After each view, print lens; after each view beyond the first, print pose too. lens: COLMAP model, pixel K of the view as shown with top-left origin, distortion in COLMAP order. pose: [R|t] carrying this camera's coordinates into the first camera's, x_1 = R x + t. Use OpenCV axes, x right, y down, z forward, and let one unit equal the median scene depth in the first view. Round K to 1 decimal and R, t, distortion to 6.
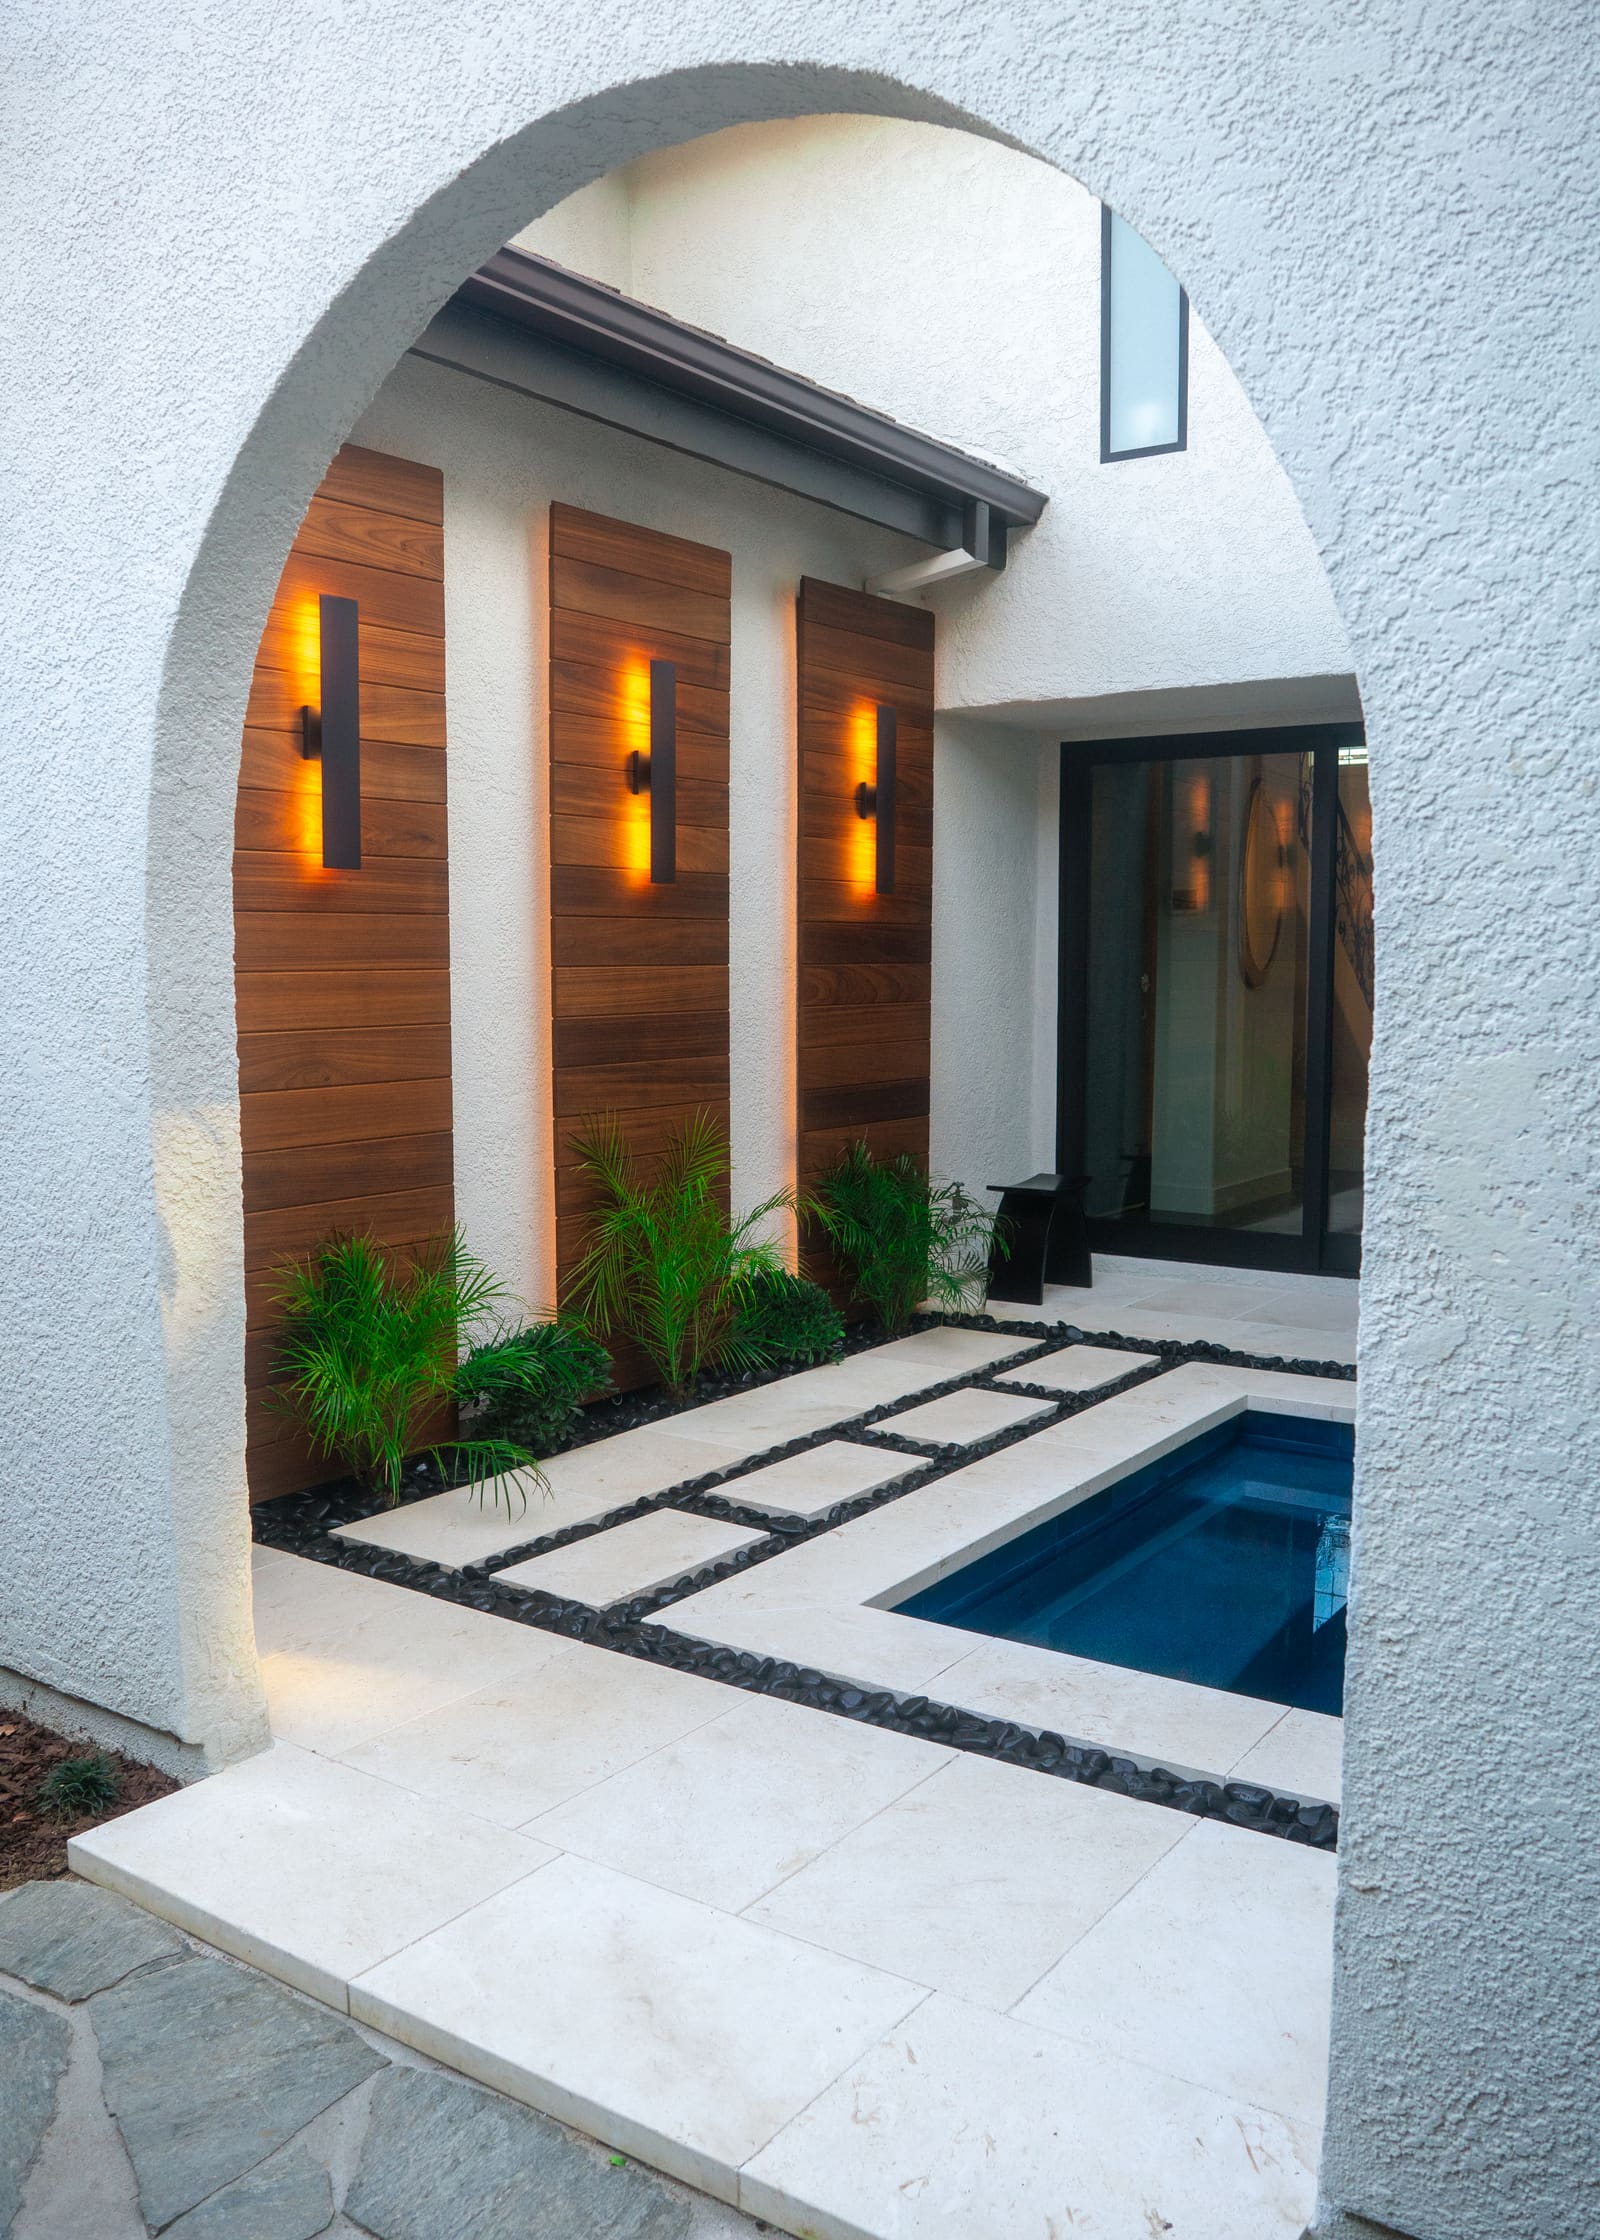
lens RADIAL K [[1778.8, 0, 800.0], [0, 1778.8, 1120.0], [0, 0, 1]] dist [-0.061395, -0.003610]
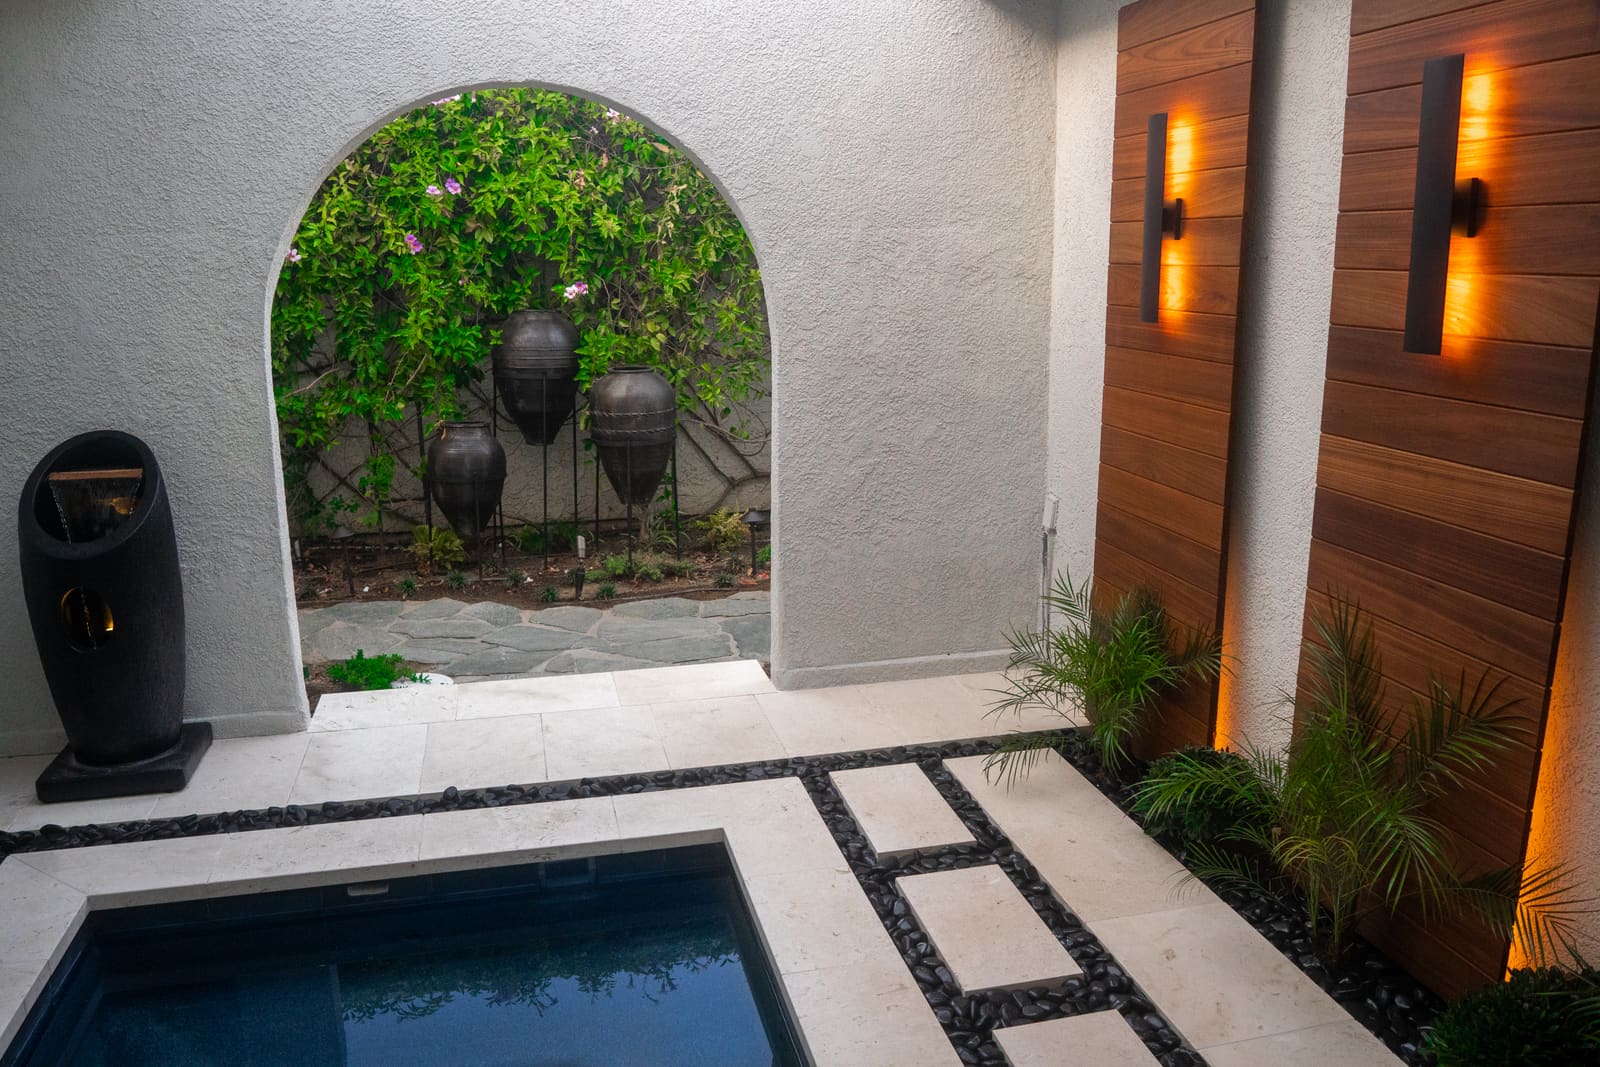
lens RADIAL K [[1209.4, 0, 791.2], [0, 1209.4, 524.1], [0, 0, 1]] dist [-0.075823, 0.032672]
pose [[-0.657943, 0.168519, -0.733971, 0.593291], [-0.068187, 0.957306, 0.280920, -0.225929], [0.749975, 0.234877, -0.618361, 1.357709]]
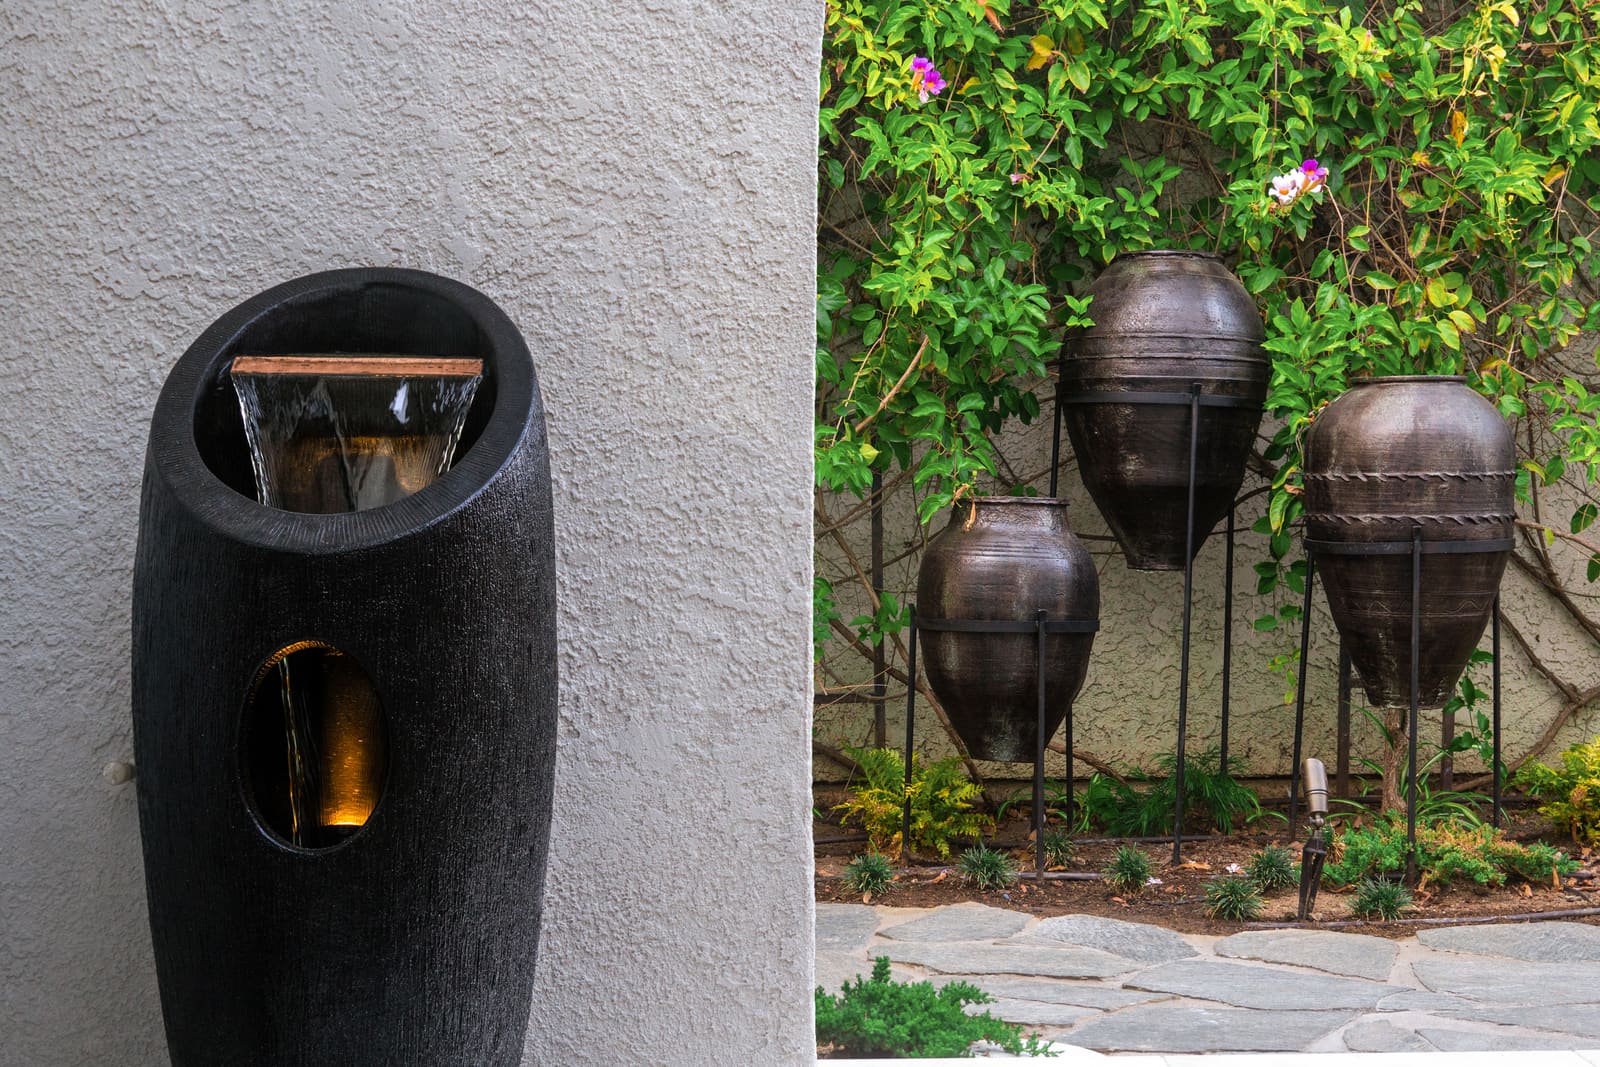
lens RADIAL K [[2338.8, 0, 800.6], [0, 2338.8, 503.2], [0, 0, 1]] dist [-0.030371, 0.022677]
pose [[-0.794465, 0.015032, -0.607124, 0.581181], [-0.054044, 0.993977, 0.095331, -0.000058], [0.604900, 0.108549, -0.788868, 0.994757]]
